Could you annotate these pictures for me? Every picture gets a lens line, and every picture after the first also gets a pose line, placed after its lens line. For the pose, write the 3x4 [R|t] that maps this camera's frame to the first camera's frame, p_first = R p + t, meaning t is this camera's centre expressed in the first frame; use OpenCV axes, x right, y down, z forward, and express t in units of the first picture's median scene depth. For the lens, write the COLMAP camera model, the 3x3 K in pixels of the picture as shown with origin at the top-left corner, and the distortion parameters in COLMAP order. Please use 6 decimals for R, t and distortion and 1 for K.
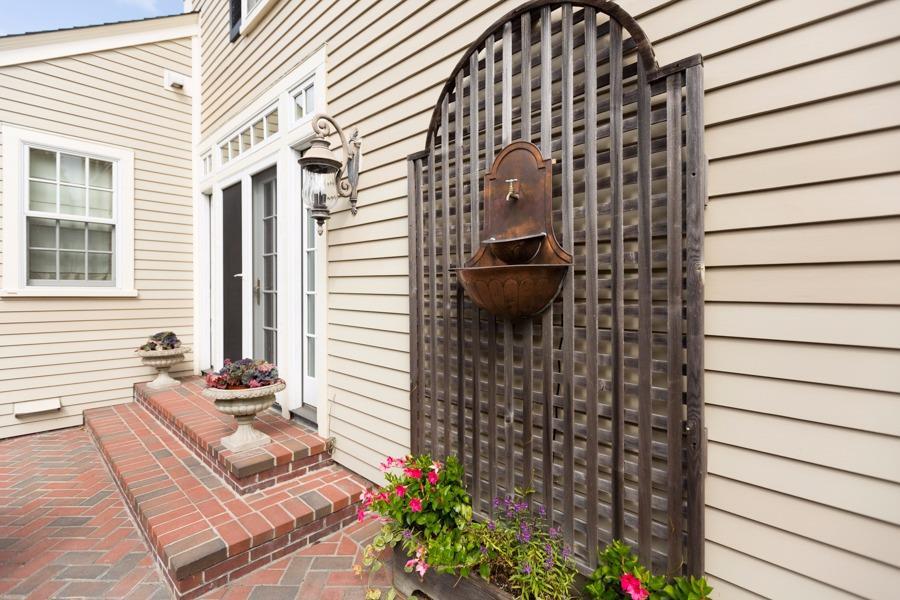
lens RADIAL K [[408.2, 0, 444.0], [0, 408.2, 284.9], [0, 0, 1]] dist [0.012542, -0.005575]
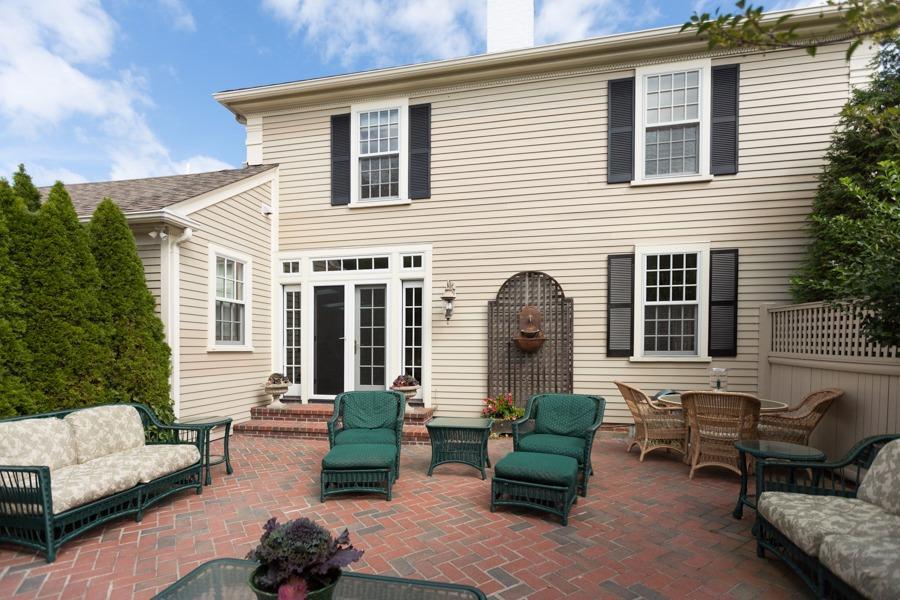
lens RADIAL K [[422.7, 0, 452.0], [0, 422.7, 347.6], [0, 0, 1]] dist [0.004564, 0.000074]
pose [[0.850364, -0.008259, 0.526131, -1.435702], [0.002667, 0.999932, 0.011386, -0.002889], [-0.526189, -0.008279, 0.850327, -1.120450]]
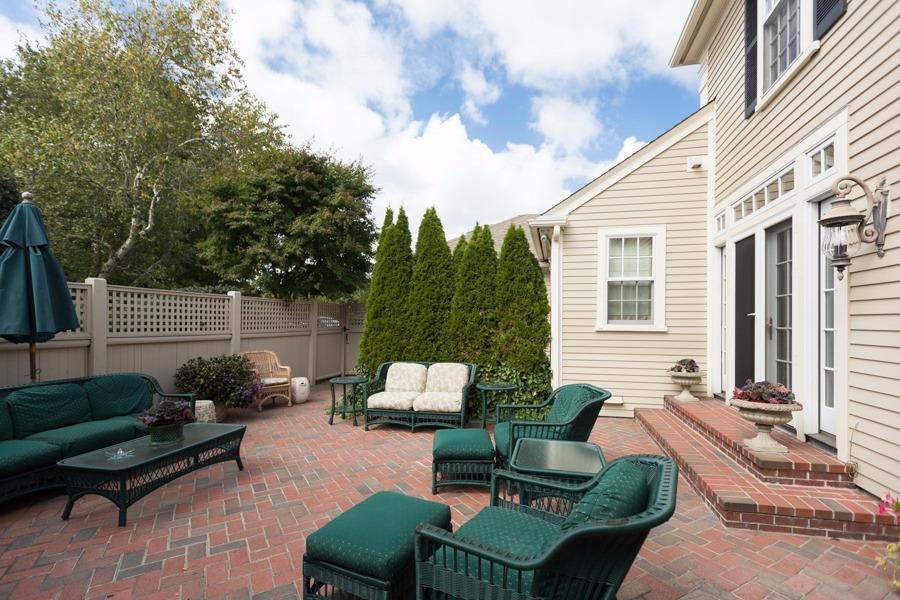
lens RADIAL K [[408.2, 0, 475.0], [0, 408.2, 328.9], [0, 0, 1]] dist [0.012542, -0.005575]
pose [[0.521908, 0.006562, -0.852977, 0.126032], [0.008012, 0.999889, 0.012594, -0.004806], [0.852964, -0.013407, 0.521797, -0.410011]]
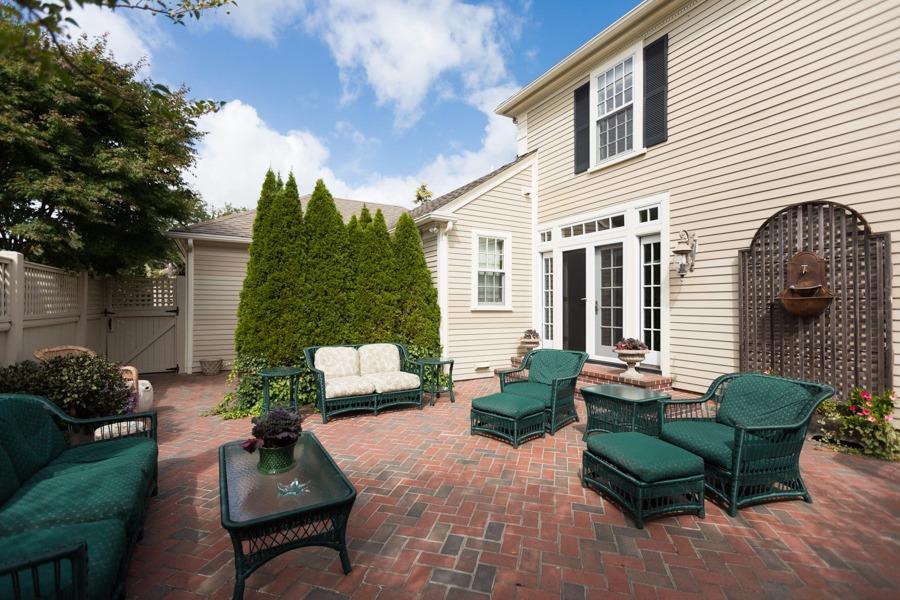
lens RADIAL K [[408.2, 0, 447.6], [0, 408.2, 303.0], [0, 0, 1]] dist [0.012542, -0.005575]
pose [[0.955522, -0.006574, -0.294847, -0.733160], [0.006726, 0.999977, -0.000499, -0.011255], [0.294844, -0.001506, 0.955544, -1.305915]]
